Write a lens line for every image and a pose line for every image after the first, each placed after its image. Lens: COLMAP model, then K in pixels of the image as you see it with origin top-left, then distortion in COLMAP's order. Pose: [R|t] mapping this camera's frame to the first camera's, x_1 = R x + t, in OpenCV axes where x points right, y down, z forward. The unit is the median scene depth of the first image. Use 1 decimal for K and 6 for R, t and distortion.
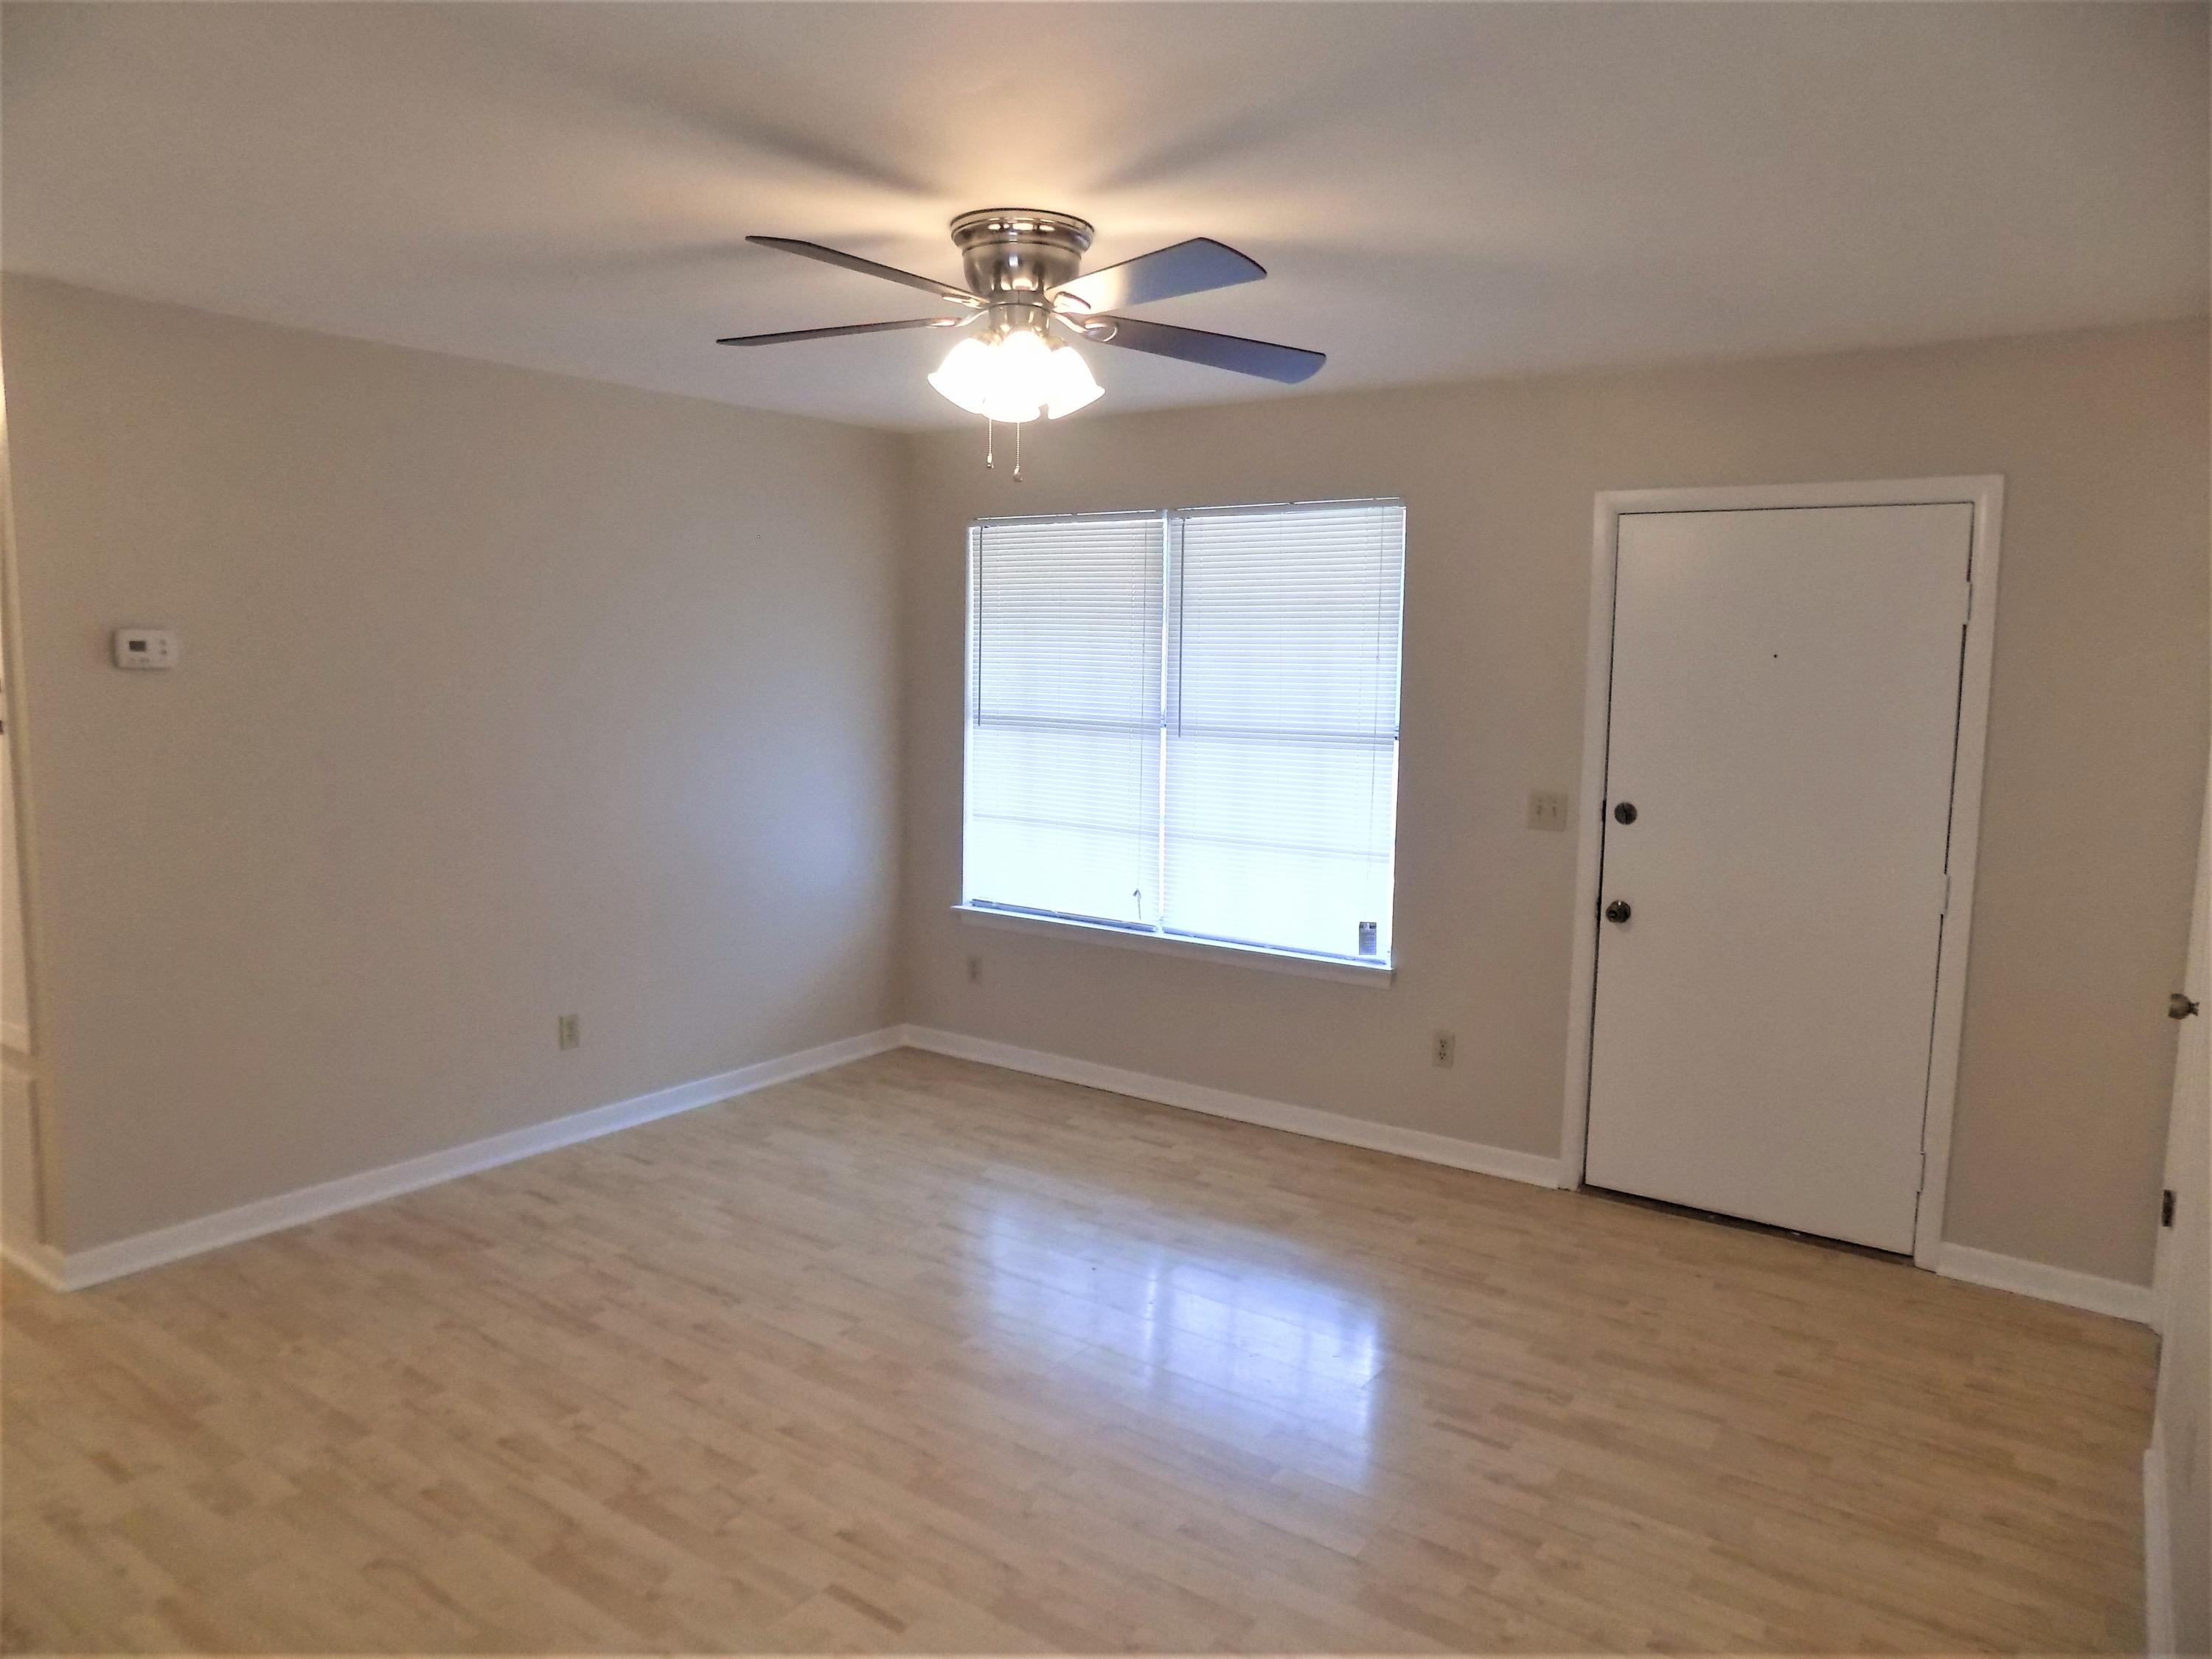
lens RADIAL K [[1501.9, 0, 1099.2], [0, 1501.9, 811.8], [0, 0, 1]] dist [-0.059568, 0.059979]
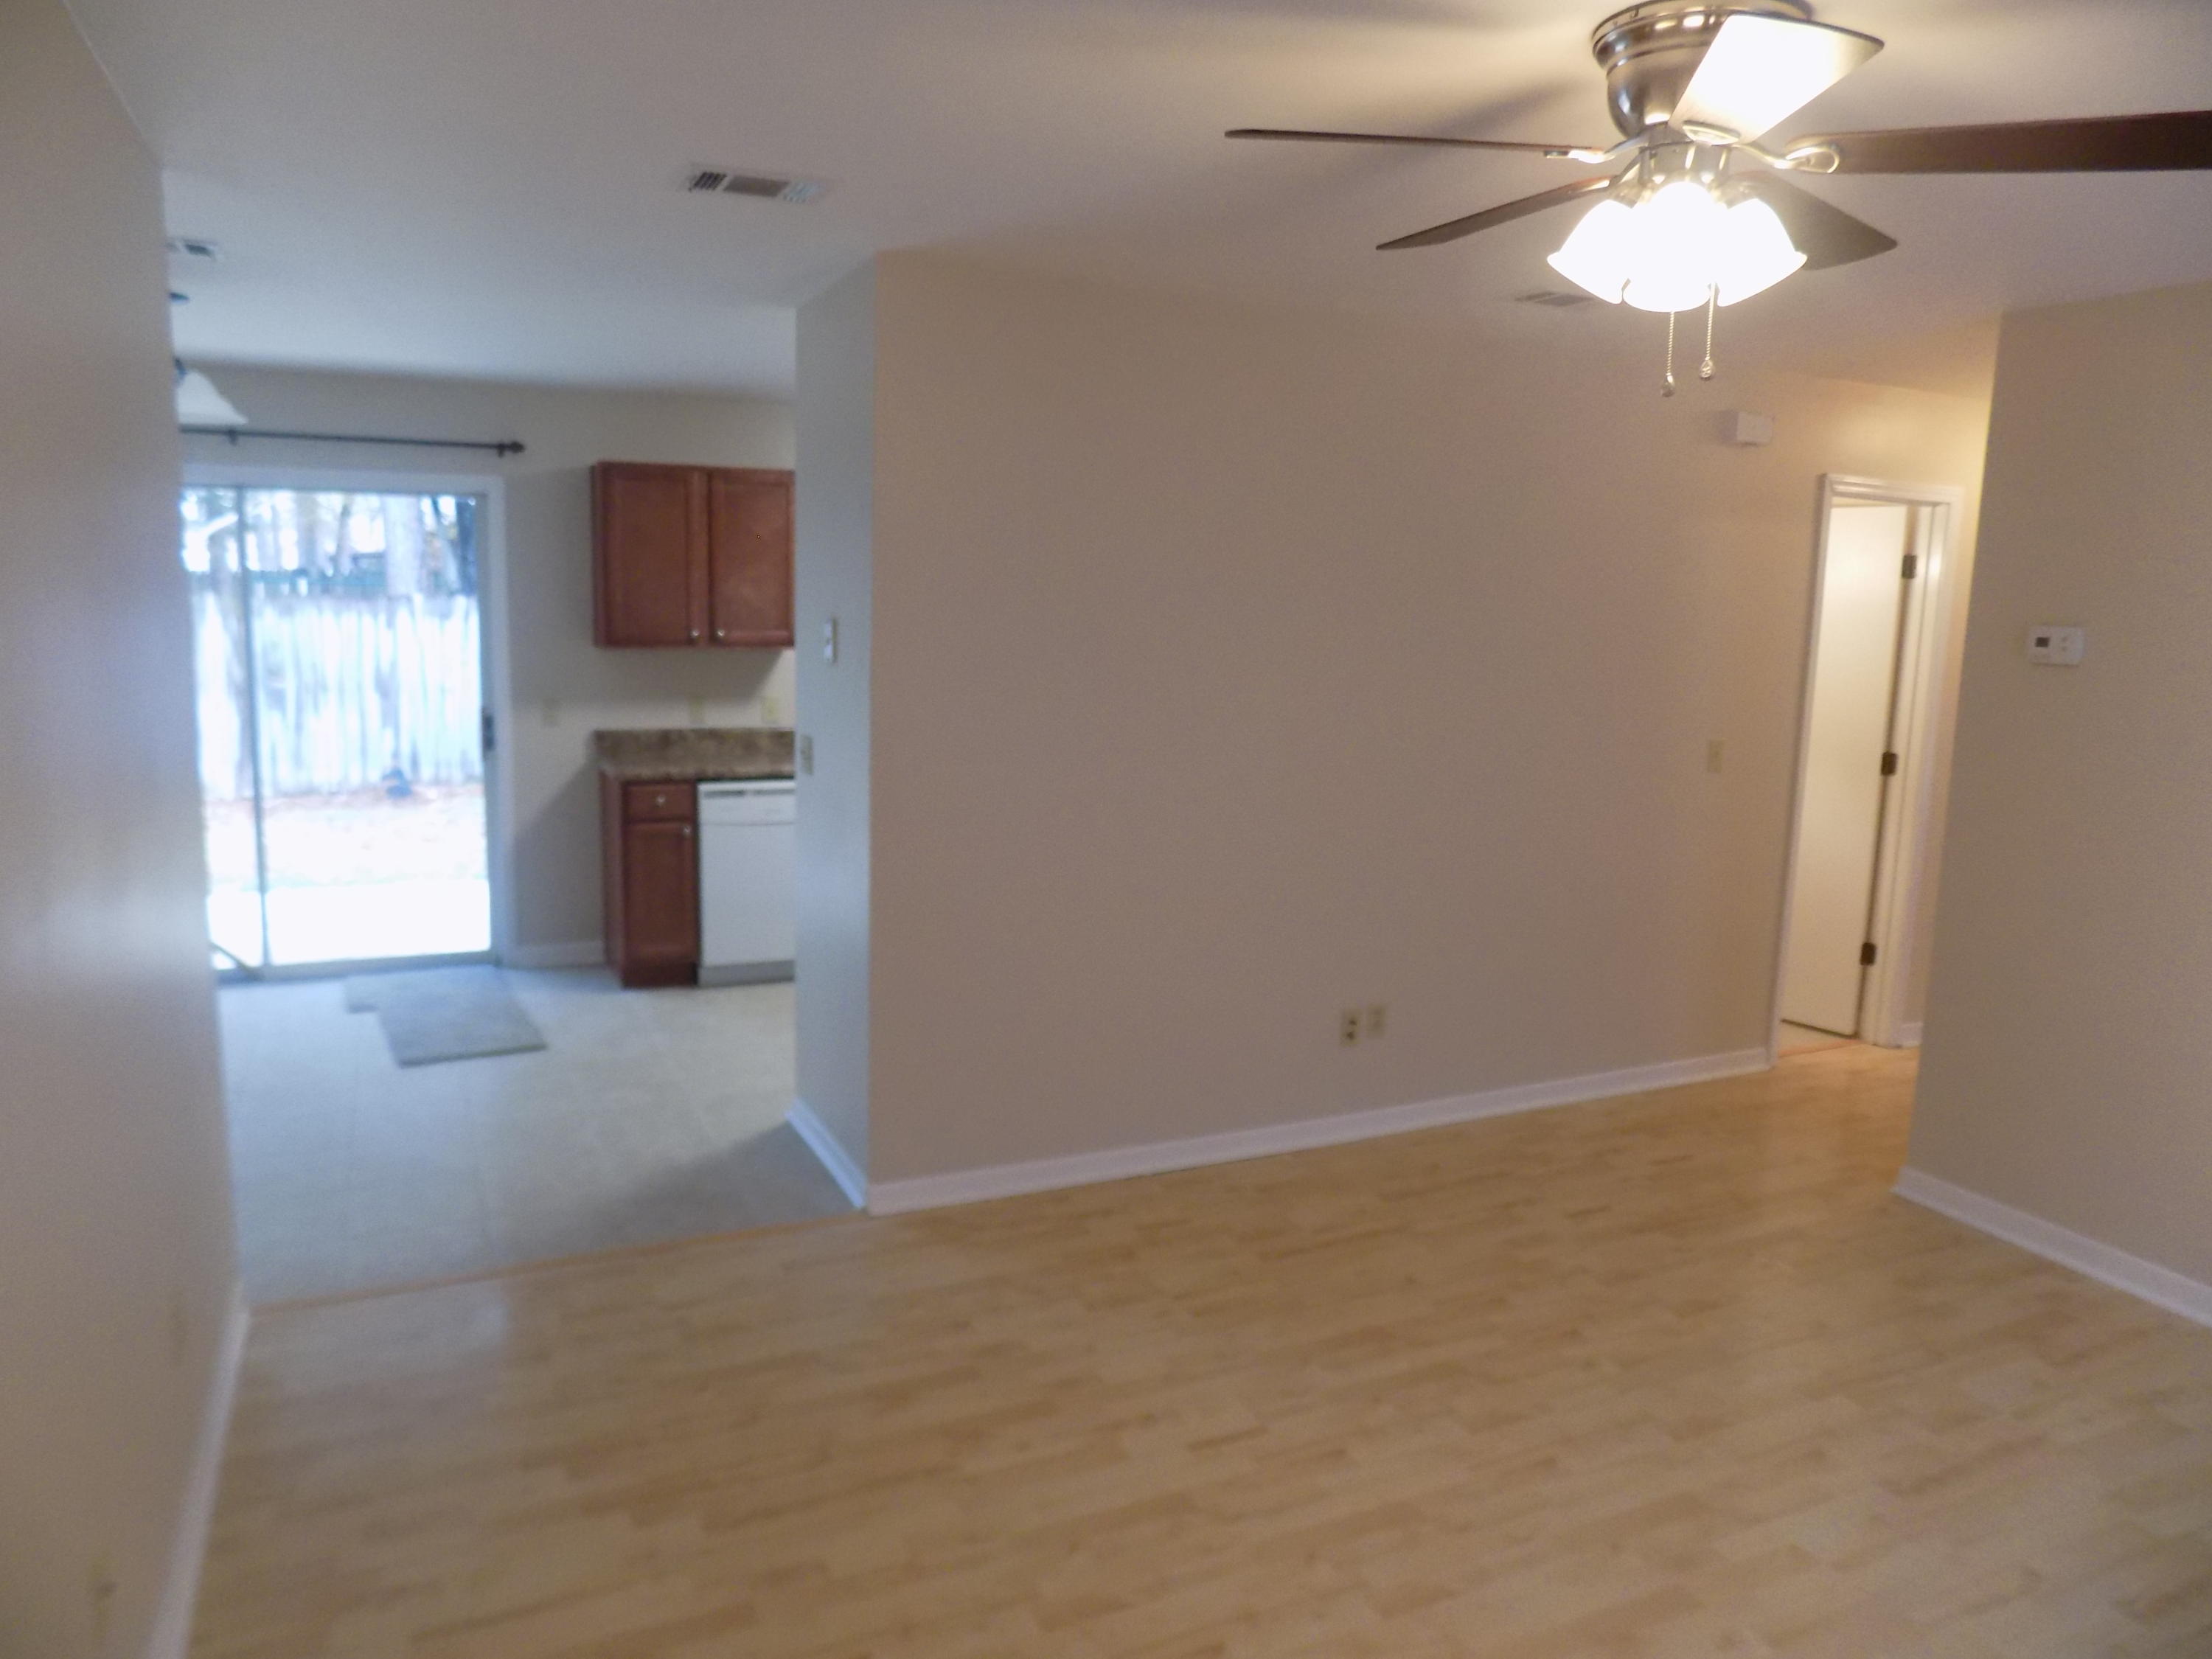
lens RADIAL K [[1501.9, 0, 1109.5], [0, 1501.9, 841.0], [0, 0, 1]] dist [-0.059568, 0.059979]
pose [[-0.503322, 0.104380, -0.857771, 0.634837], [-0.131160, 0.971947, 0.195236, -0.100707], [0.854086, 0.210772, -0.475512, 1.039809]]
